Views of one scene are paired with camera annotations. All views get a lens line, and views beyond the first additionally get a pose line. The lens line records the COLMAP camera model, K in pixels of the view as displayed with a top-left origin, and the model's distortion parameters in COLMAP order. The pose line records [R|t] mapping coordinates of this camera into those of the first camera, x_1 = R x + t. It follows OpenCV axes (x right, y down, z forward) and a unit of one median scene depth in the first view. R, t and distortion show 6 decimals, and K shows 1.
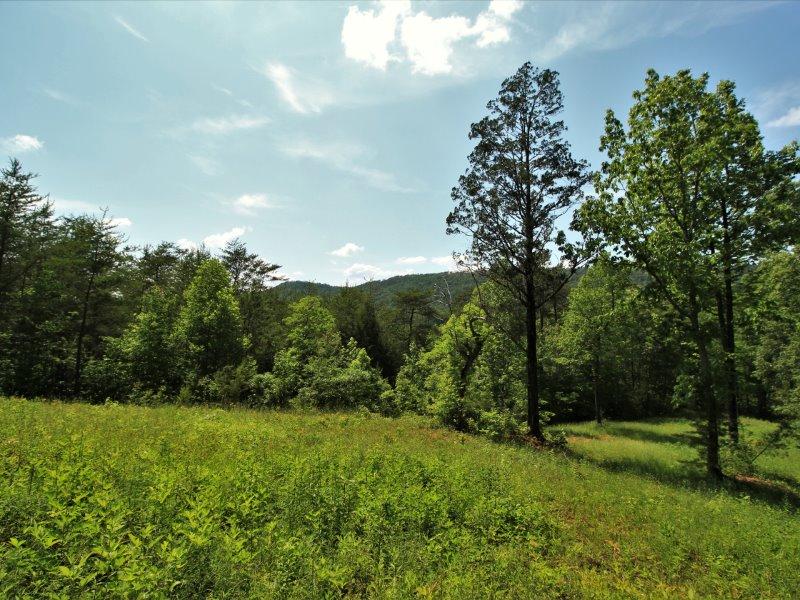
lens RADIAL K [[363.8, 0, 415.6], [0, 363.8, 277.8], [0, 0, 1]] dist [-0.002318, -0.022467]
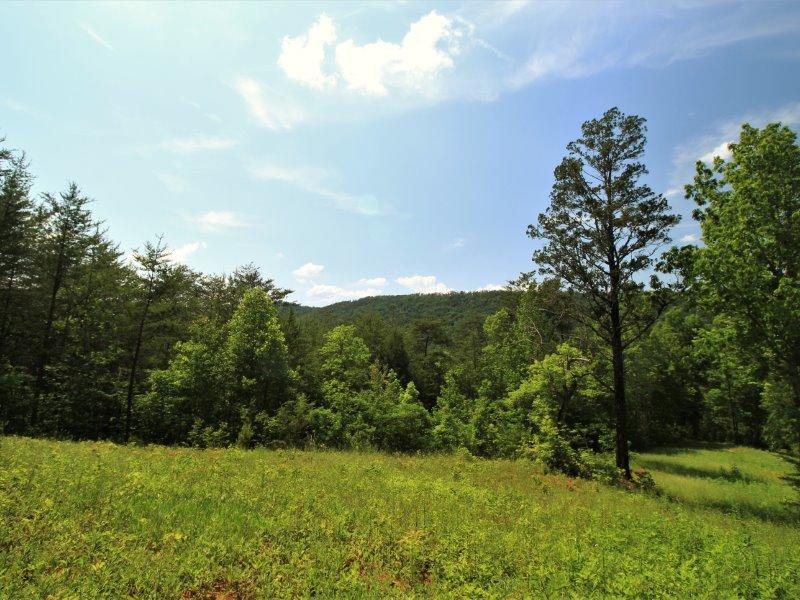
lens RADIAL K [[367.7, 0, 397.7], [0, 367.7, 286.7], [0, 0, 1]] dist [0.001646, -0.032324]
pose [[0.999463, 0.016953, 0.028038, -0.251201], [-0.016007, 0.999307, -0.033618, -0.033203], [-0.028588, 0.033151, 0.999041, 0.000469]]
